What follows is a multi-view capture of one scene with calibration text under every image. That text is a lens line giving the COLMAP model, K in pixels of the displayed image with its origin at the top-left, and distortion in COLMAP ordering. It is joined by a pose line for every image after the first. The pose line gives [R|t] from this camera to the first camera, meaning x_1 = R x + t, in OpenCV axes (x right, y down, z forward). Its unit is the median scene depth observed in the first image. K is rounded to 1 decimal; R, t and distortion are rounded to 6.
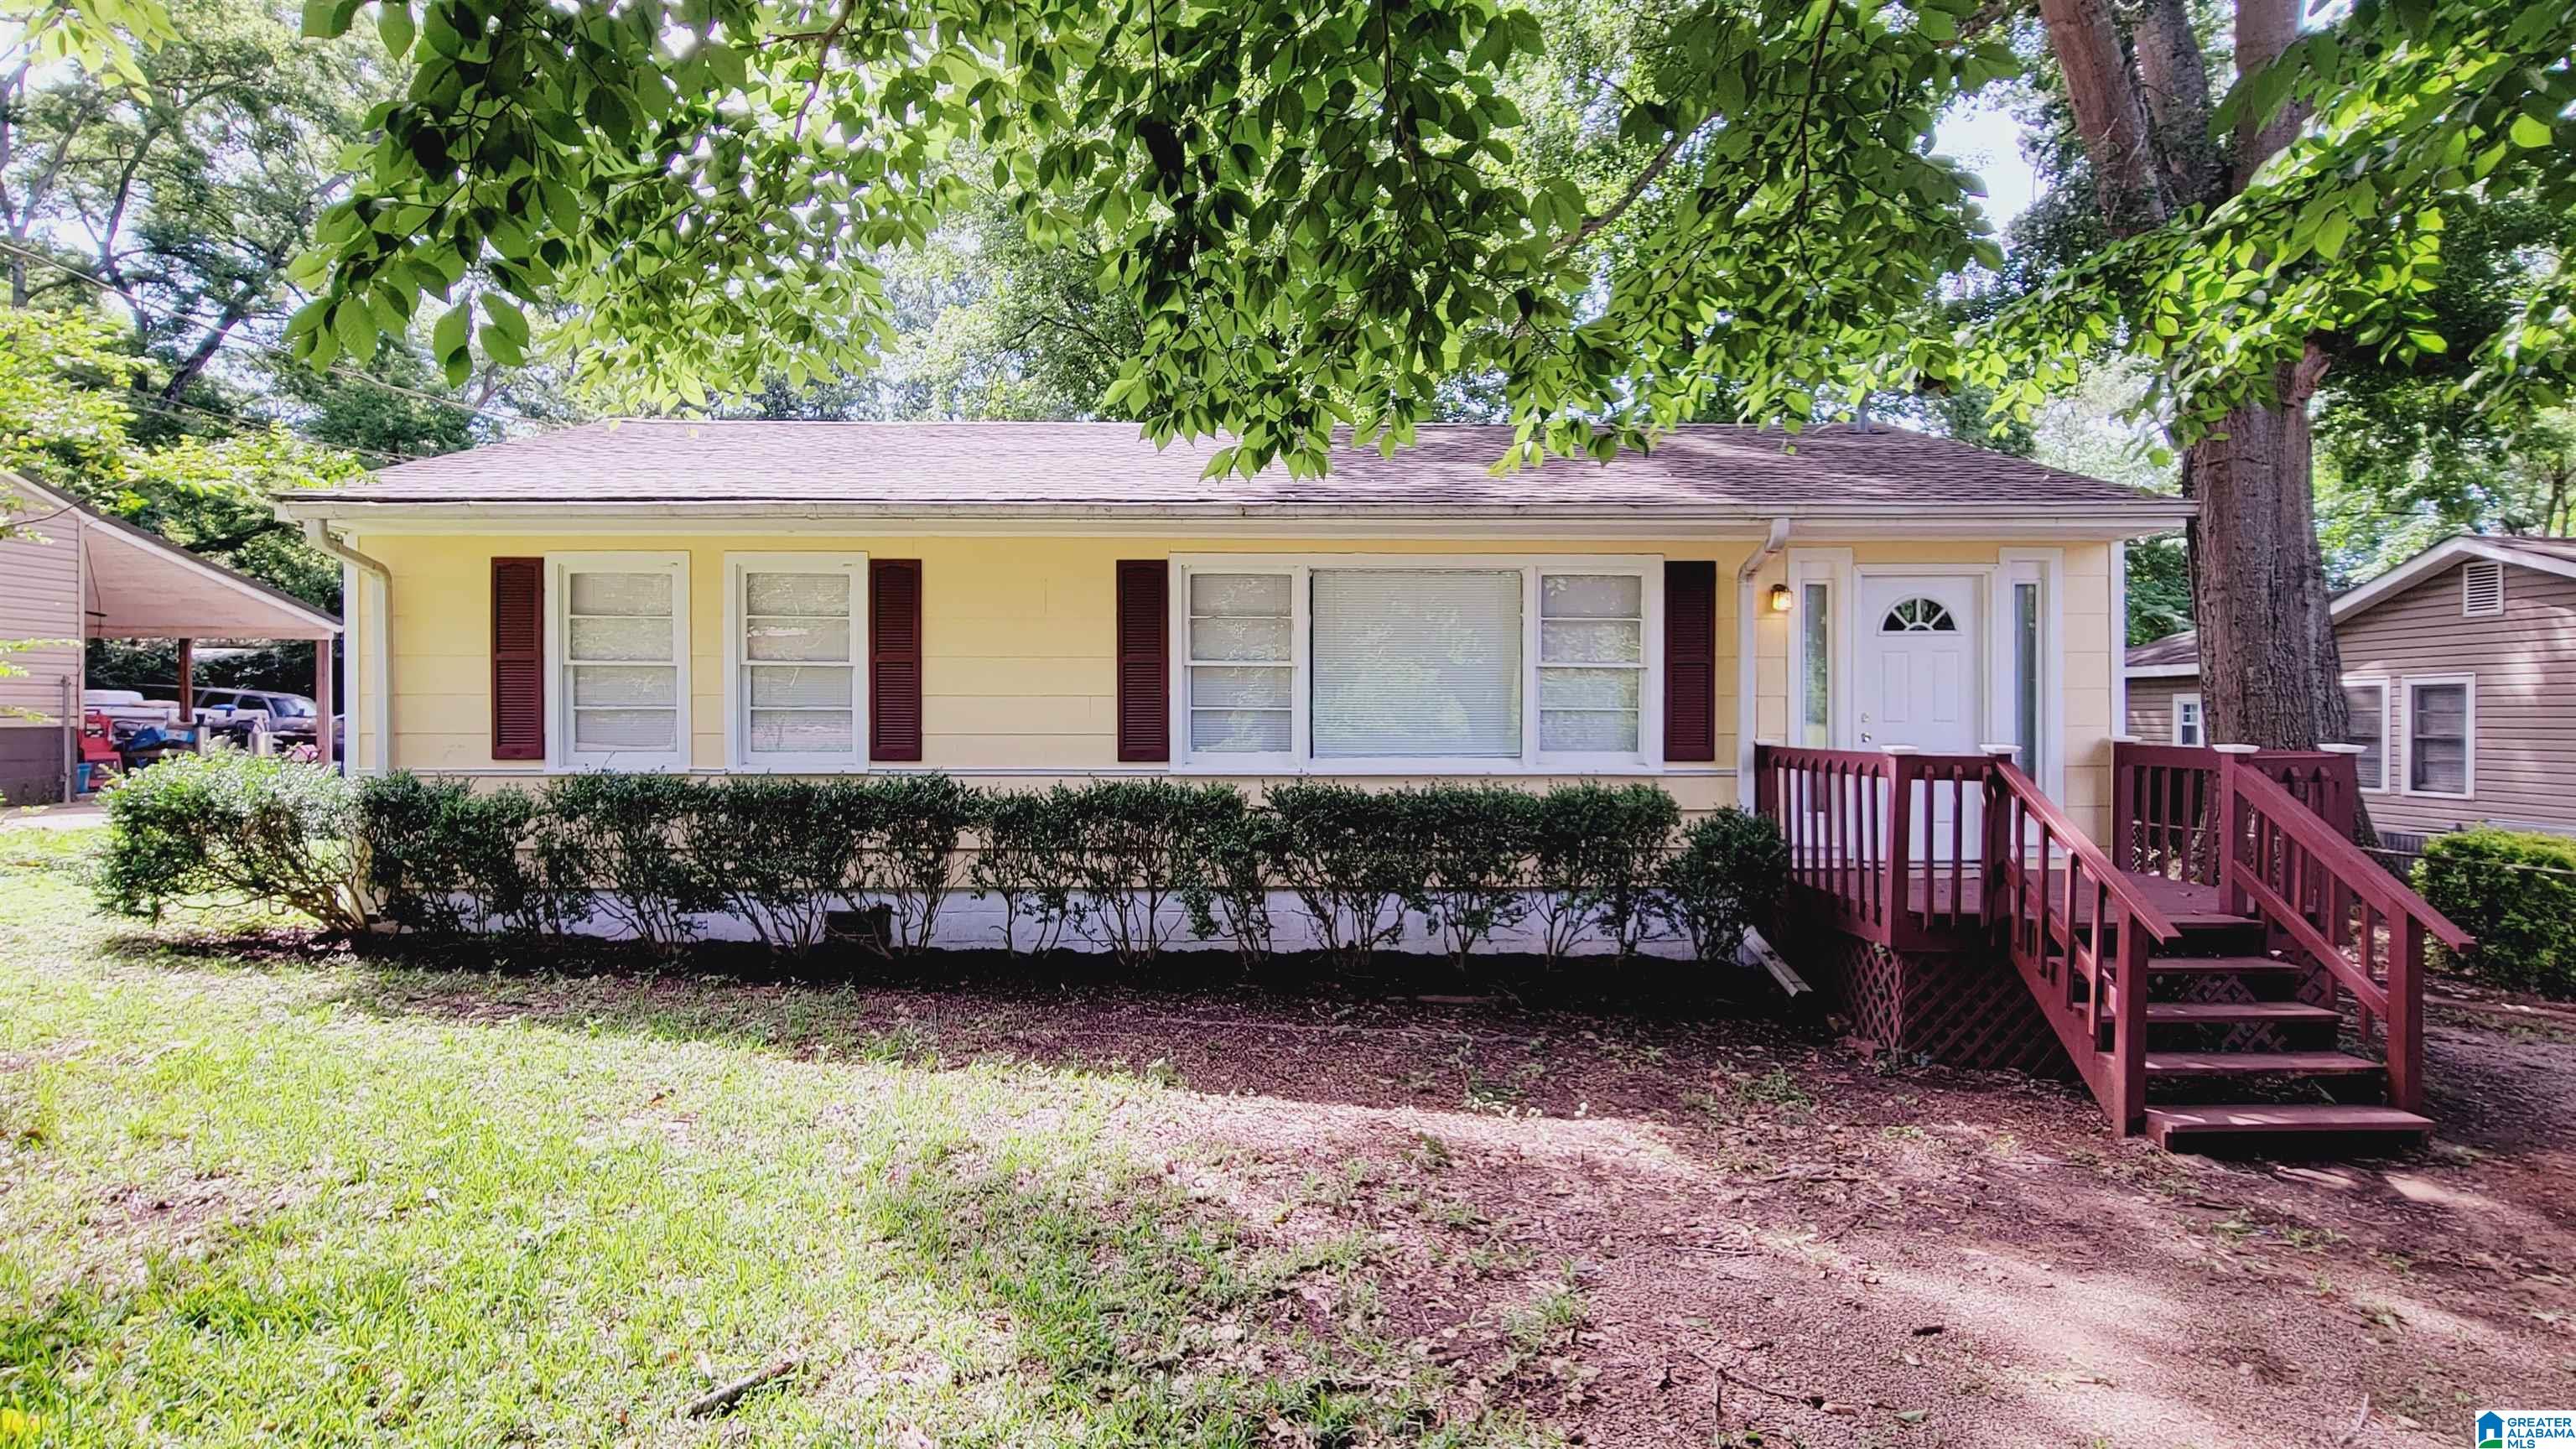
lens RADIAL K [[1059.1, 0, 1261.4], [0, 1059.1, 708.5], [0, 0, 1]] dist [0.001096, 0.000147]
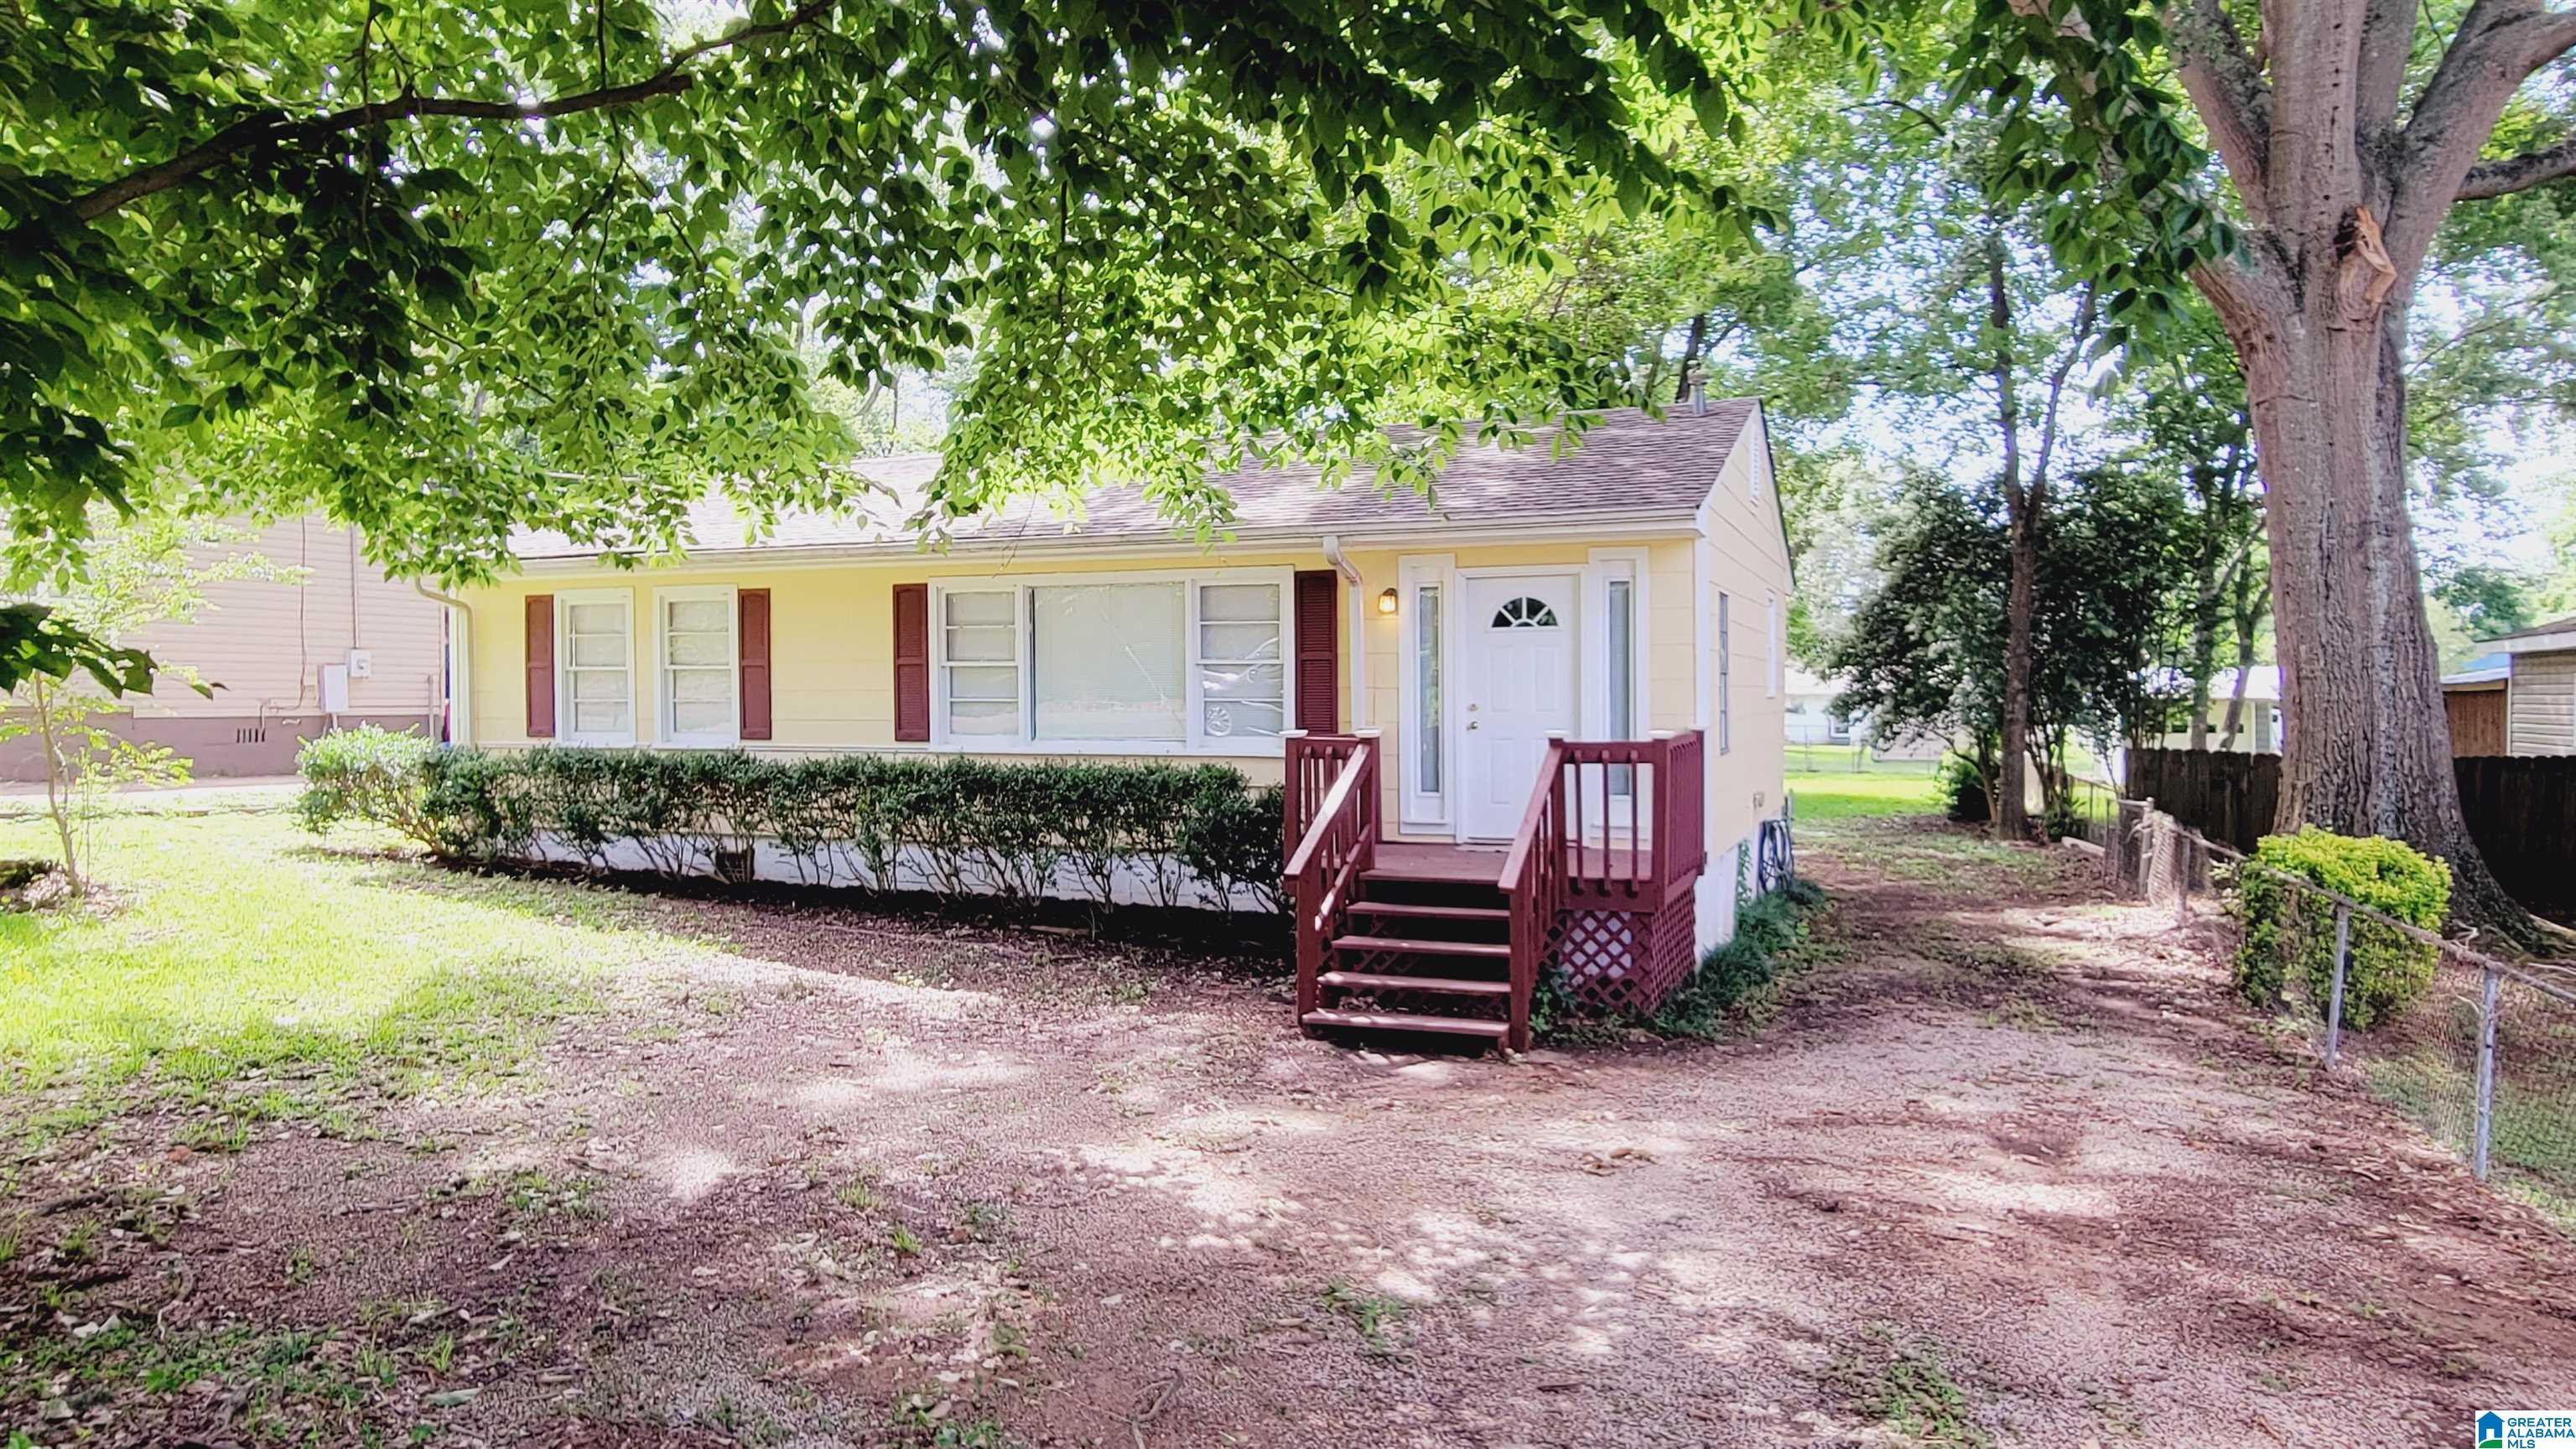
lens RADIAL K [[1121.6, 0, 1288.0], [0, 1121.6, 724.5], [0, 0, 1]] dist [0.029472, -0.000120]
pose [[0.955478, 0.000140, -0.295064, 0.740547], [0.005335, 0.999828, 0.017751, 0.005996], [0.295015, -0.018535, 0.955313, -0.187802]]
